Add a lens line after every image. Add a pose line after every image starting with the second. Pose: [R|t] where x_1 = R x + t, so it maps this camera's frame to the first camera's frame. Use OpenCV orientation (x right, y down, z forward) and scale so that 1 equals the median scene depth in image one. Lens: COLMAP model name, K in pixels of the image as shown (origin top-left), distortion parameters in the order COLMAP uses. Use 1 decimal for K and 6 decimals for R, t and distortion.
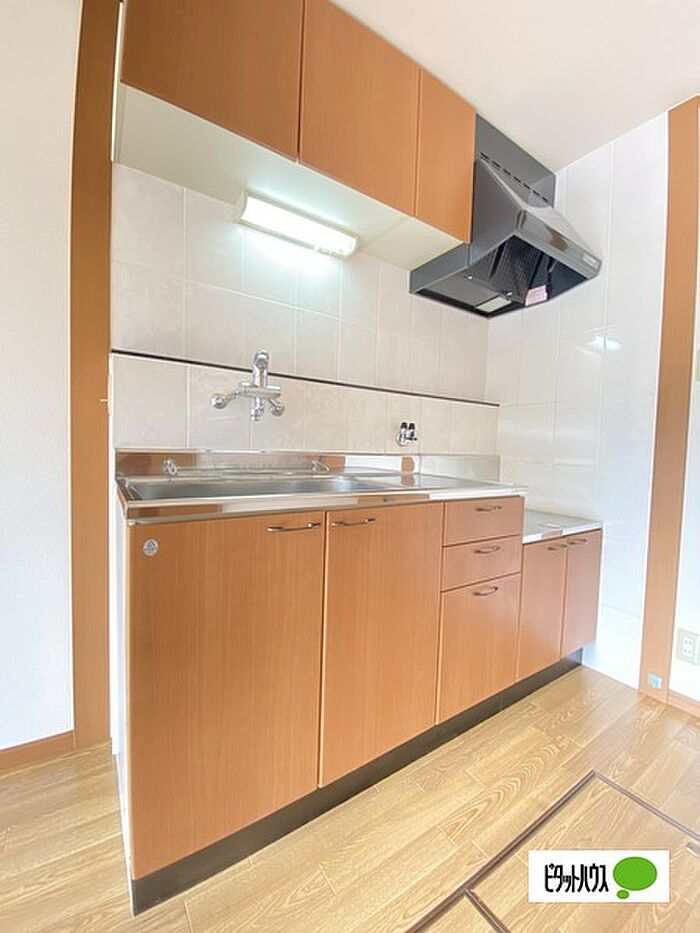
lens RADIAL K [[388.3, 0, 345.4], [0, 388.3, 466.4], [0, 0, 1]] dist [-0.015957, -0.000971]
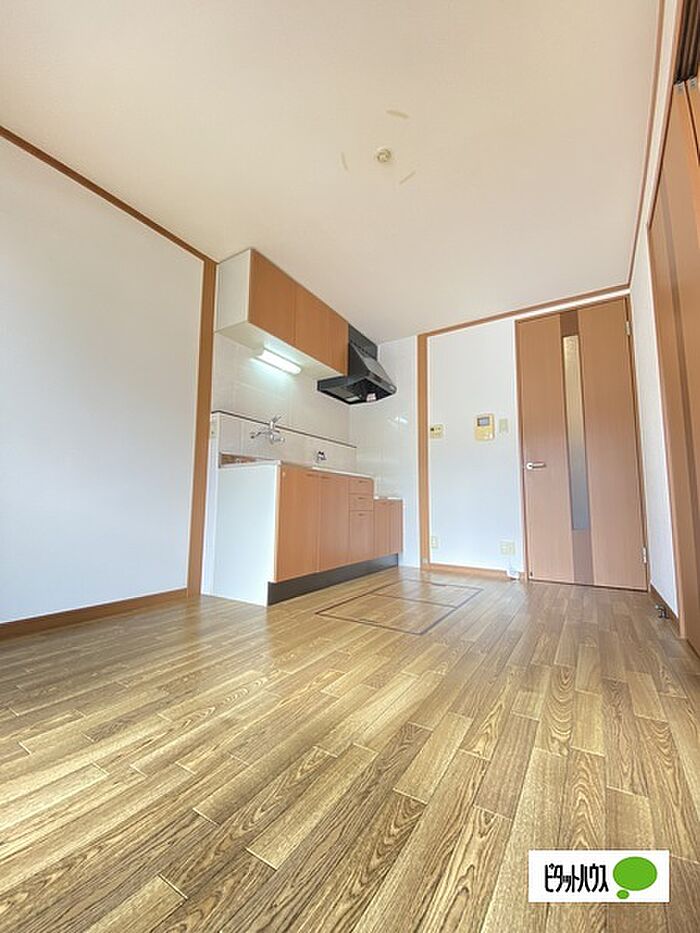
lens RADIAL K [[388.3, 0, 345.4], [0, 388.3, 466.4], [0, 0, 1]] dist [-0.015957, -0.000971]
pose [[0.911858, 0.024456, 0.409777, -0.602122], [0.035432, 0.989810, -0.137918, 0.271497], [-0.408974, 0.140281, 0.901699, -0.983242]]
